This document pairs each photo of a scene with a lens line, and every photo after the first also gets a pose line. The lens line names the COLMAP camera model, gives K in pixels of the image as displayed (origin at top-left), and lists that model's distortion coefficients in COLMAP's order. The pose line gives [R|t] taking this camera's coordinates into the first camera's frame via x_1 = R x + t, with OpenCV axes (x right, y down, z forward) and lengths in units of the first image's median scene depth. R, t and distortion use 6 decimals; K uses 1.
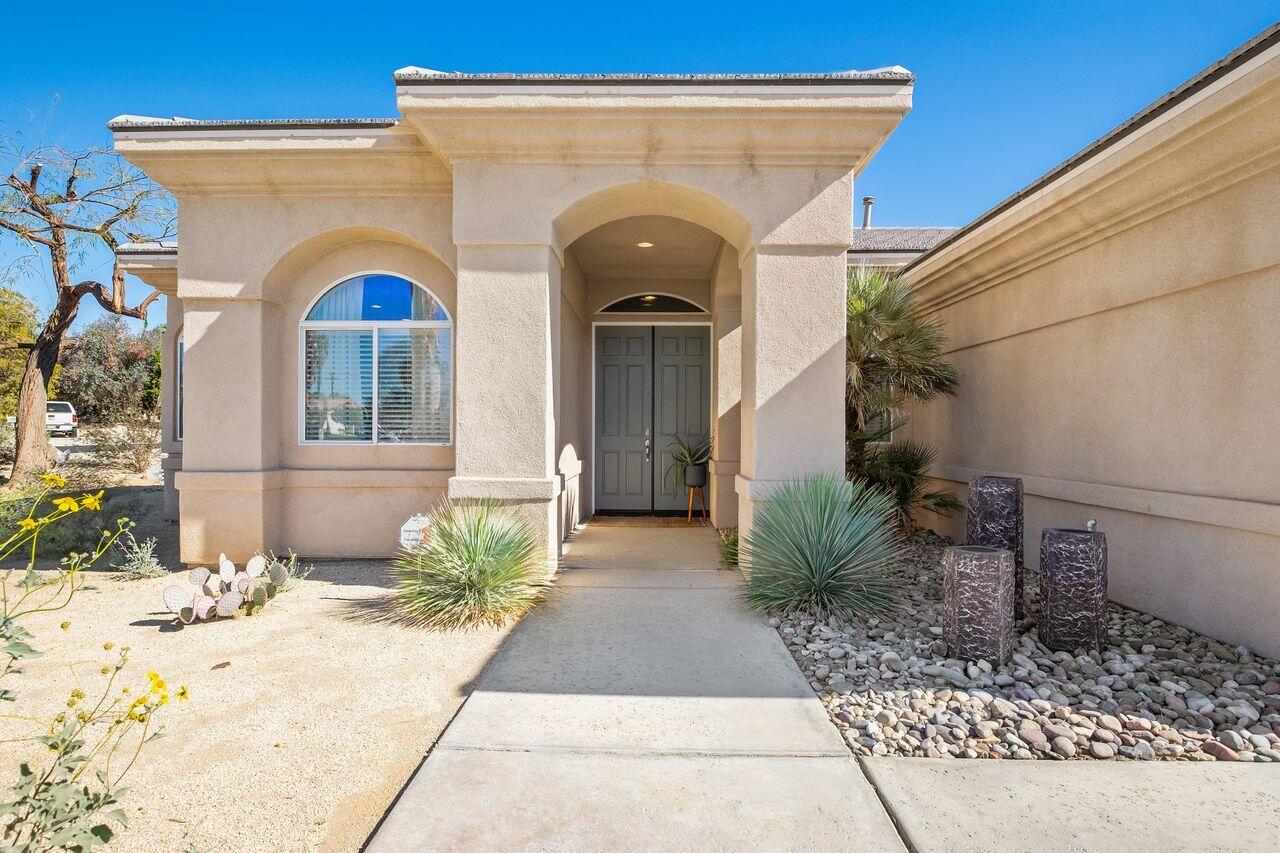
lens RADIAL K [[657.7, 0, 639.4], [0, 657.7, 430.1], [0, 0, 1]] dist [-0.006606, -0.000477]
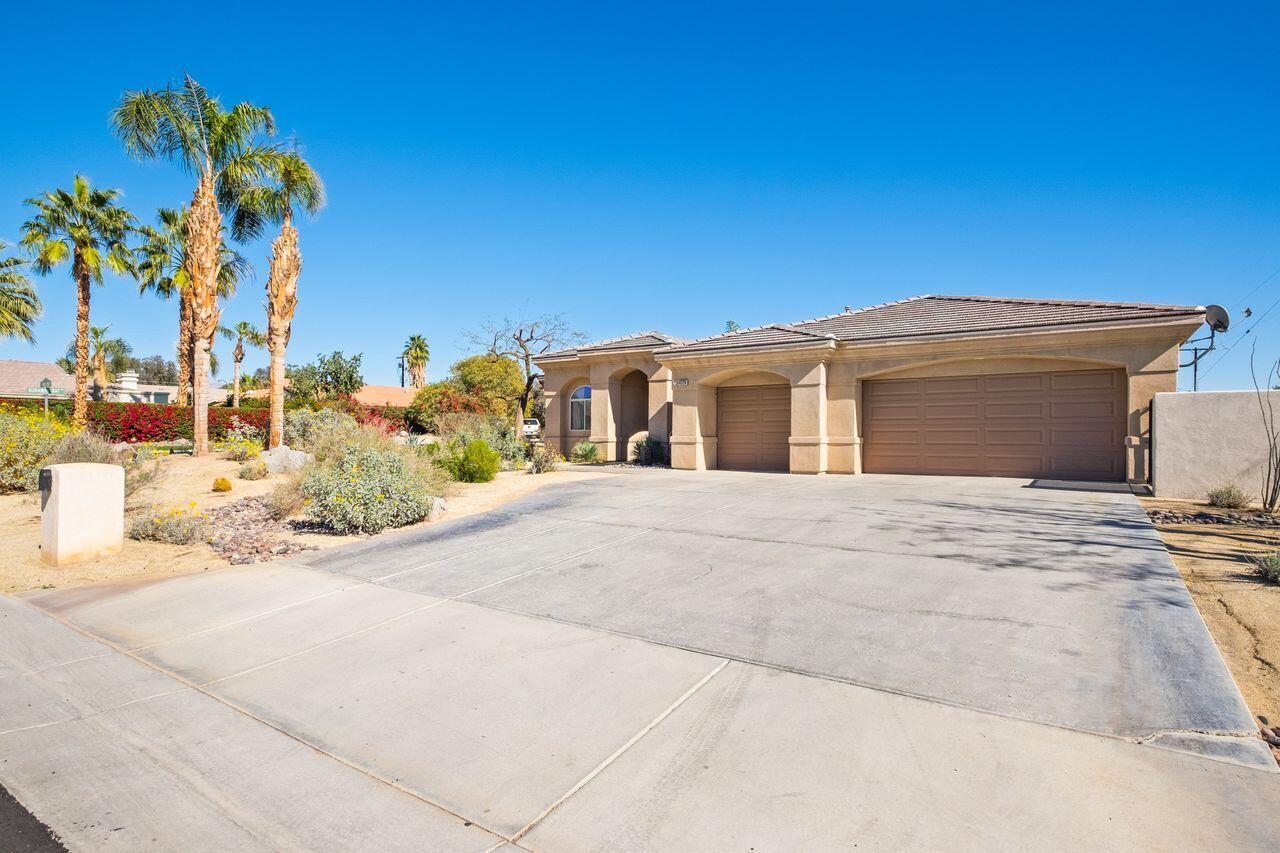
lens RADIAL K [[657.7, 0, 640.0], [0, 657.7, 428.1], [0, 0, 1]] dist [-0.006606, -0.000477]
pose [[0.840636, -0.006852, -0.541557, 1.977245], [-0.002832, 0.999851, -0.017048, 0.071352], [0.541593, 0.015865, 0.840491, -2.085903]]
